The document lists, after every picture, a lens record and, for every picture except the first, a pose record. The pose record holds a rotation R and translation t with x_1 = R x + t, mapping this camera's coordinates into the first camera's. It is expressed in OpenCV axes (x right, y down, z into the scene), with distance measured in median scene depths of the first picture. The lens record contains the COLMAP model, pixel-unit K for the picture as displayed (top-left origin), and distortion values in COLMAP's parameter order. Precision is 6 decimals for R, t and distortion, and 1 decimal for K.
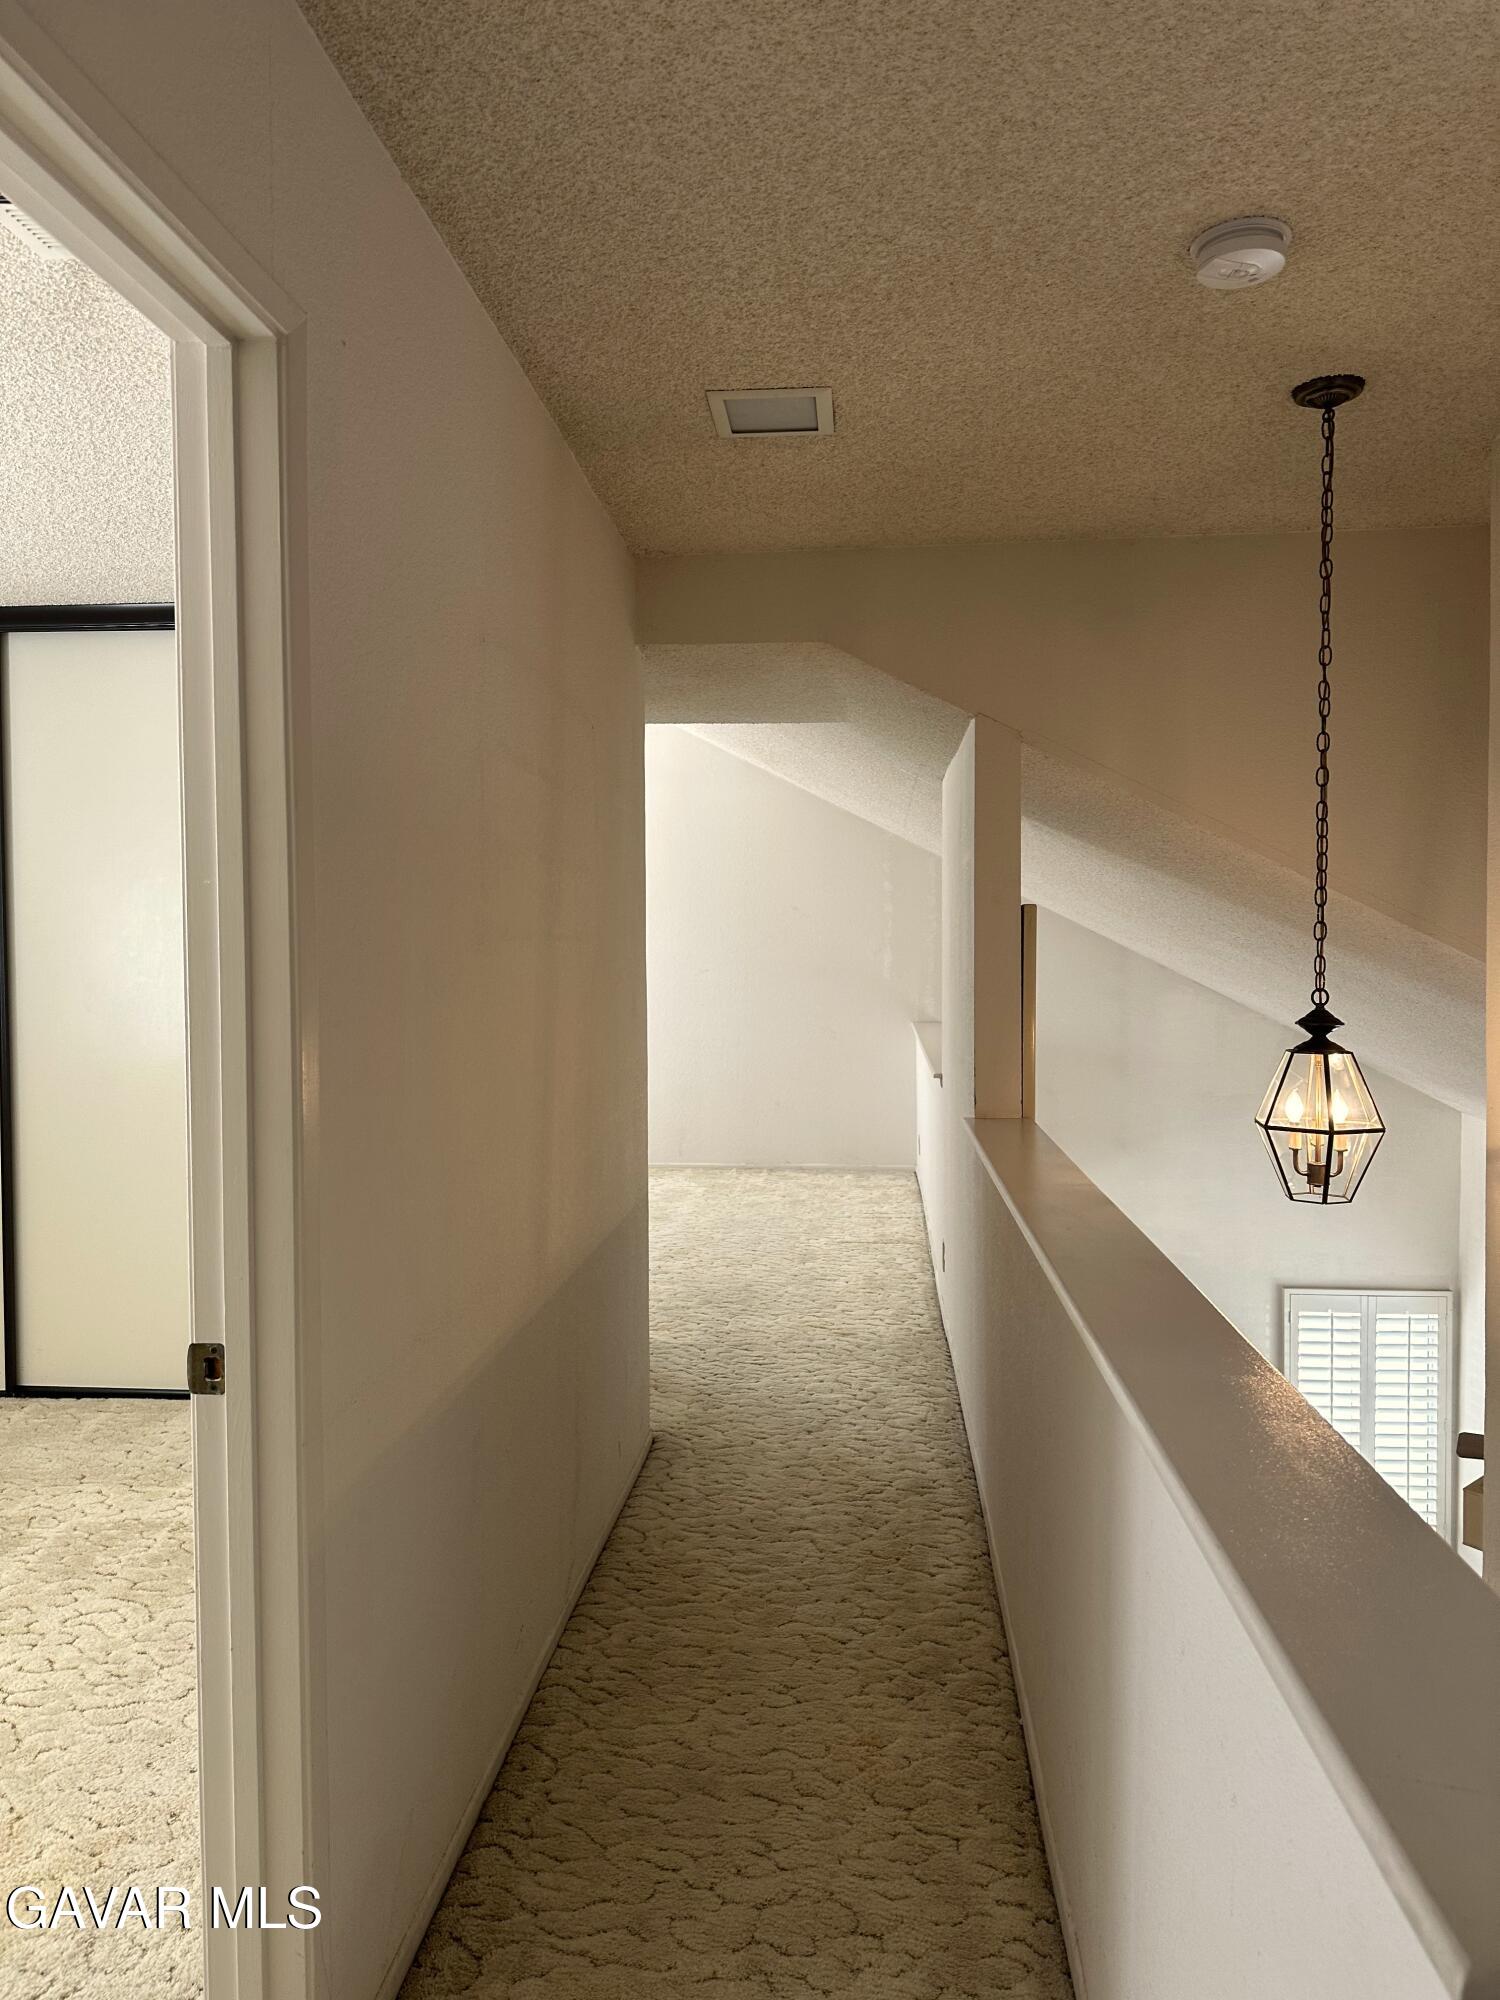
lens RADIAL K [[1422.8, 0, 755.5], [0, 1422.8, 994.1], [0, 0, 1]] dist [-0.008154, -0.004497]
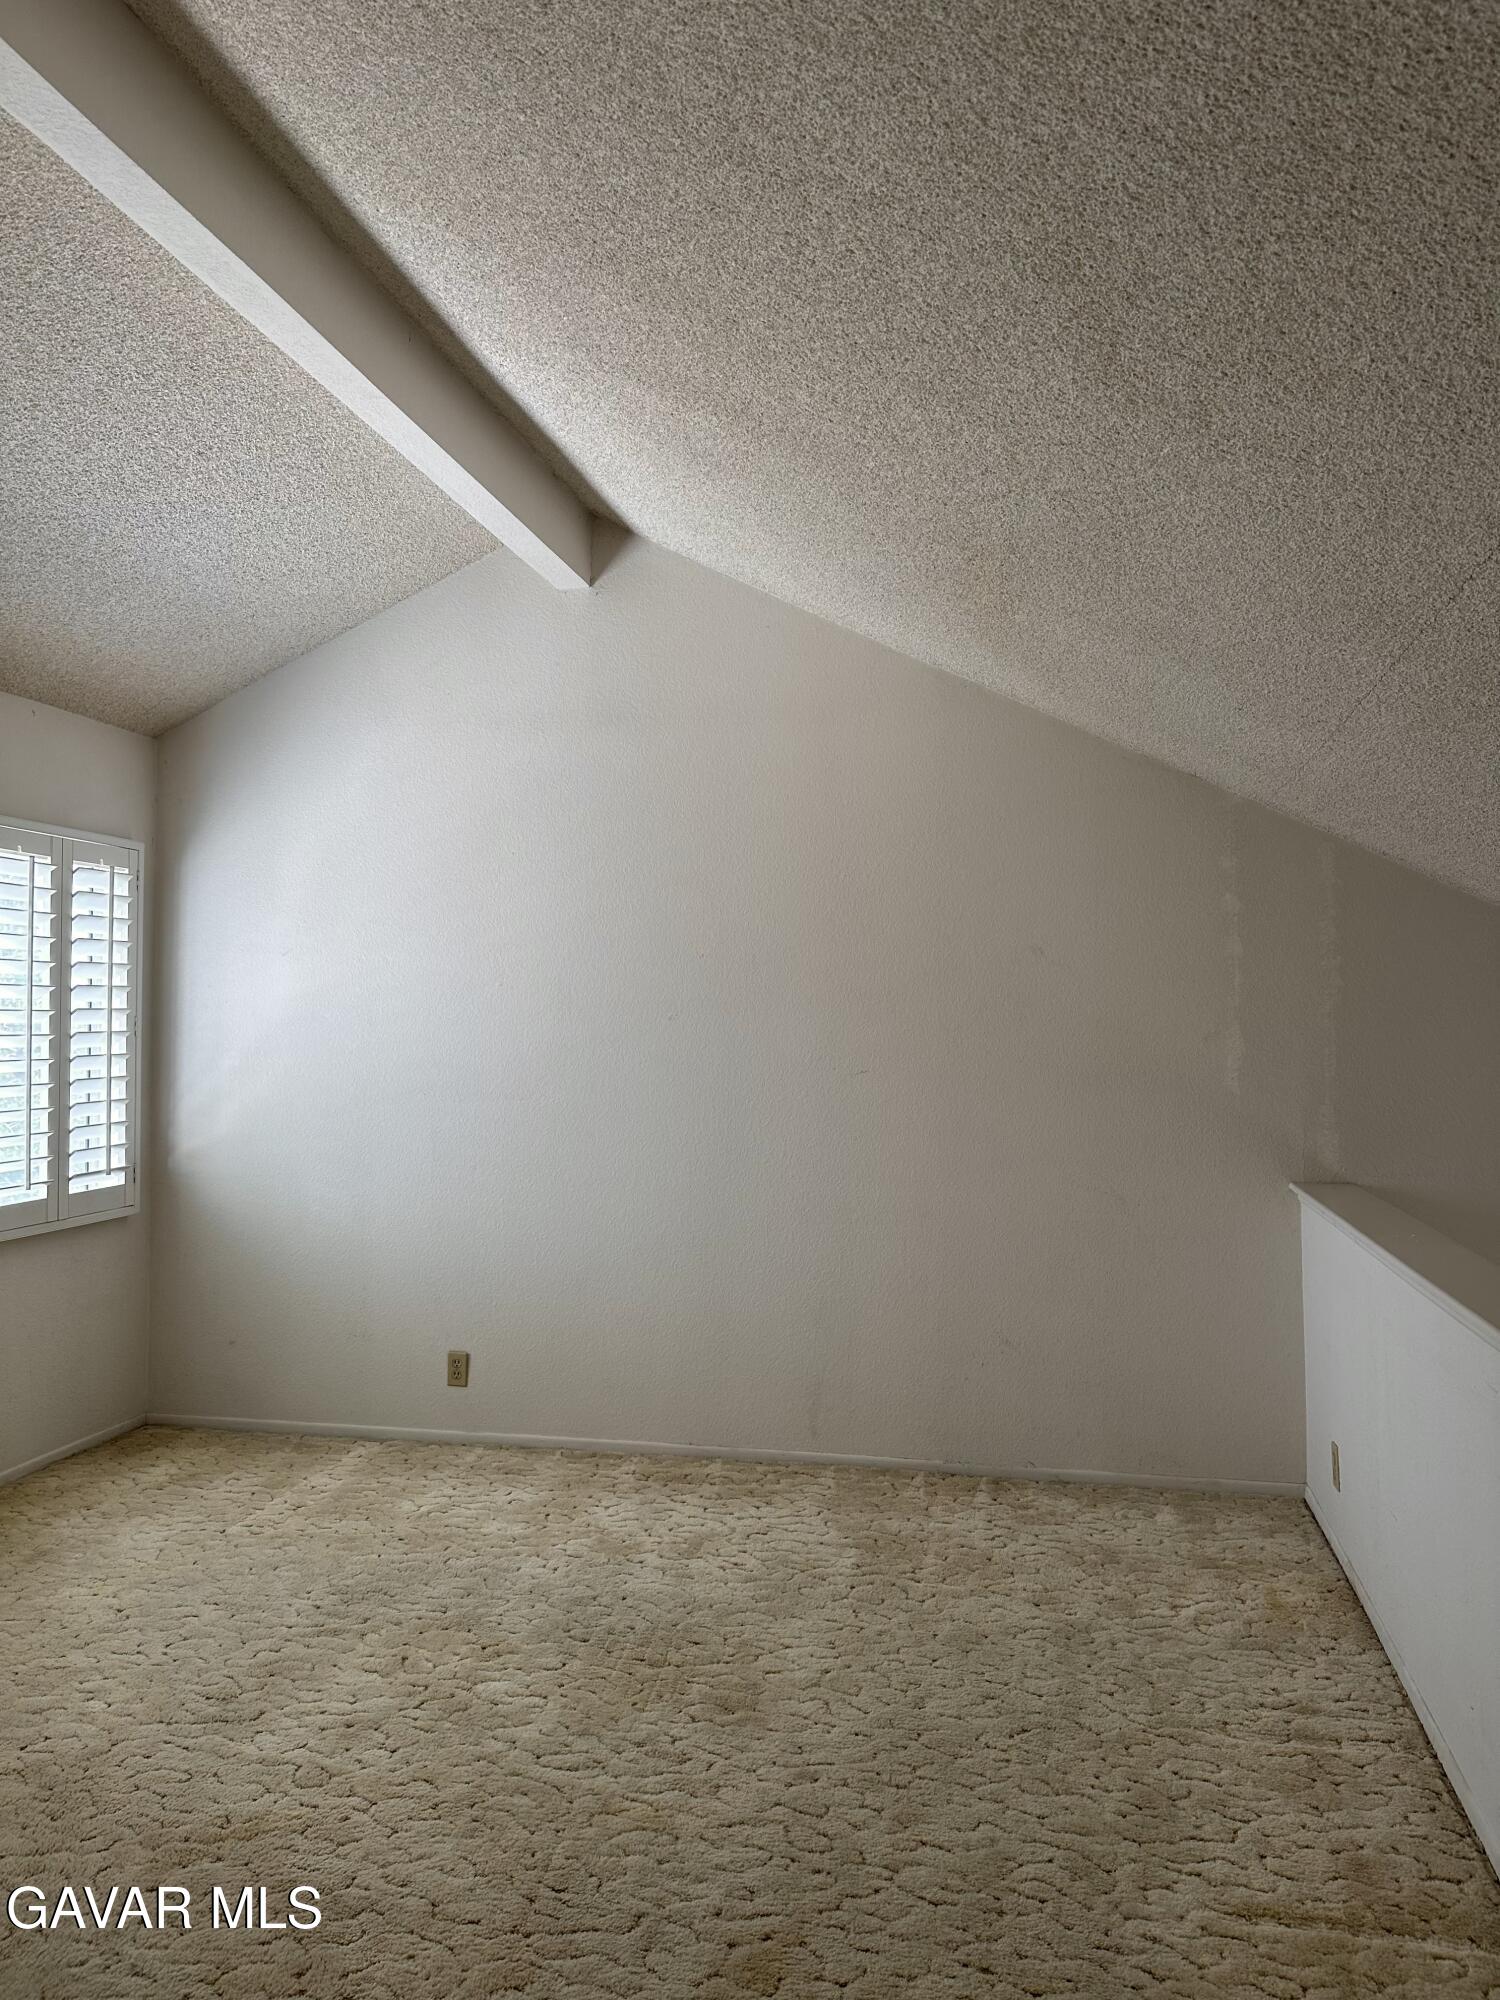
lens RADIAL K [[1422.8, 0, 755.1], [0, 1422.8, 996.0], [0, 0, 1]] dist [-0.008154, -0.004497]
pose [[0.991873, -0.003003, -0.127200, -0.008727], [-0.004370, 0.998328, -0.057642, -0.014913], [0.127160, 0.057729, 0.990201, 0.504687]]
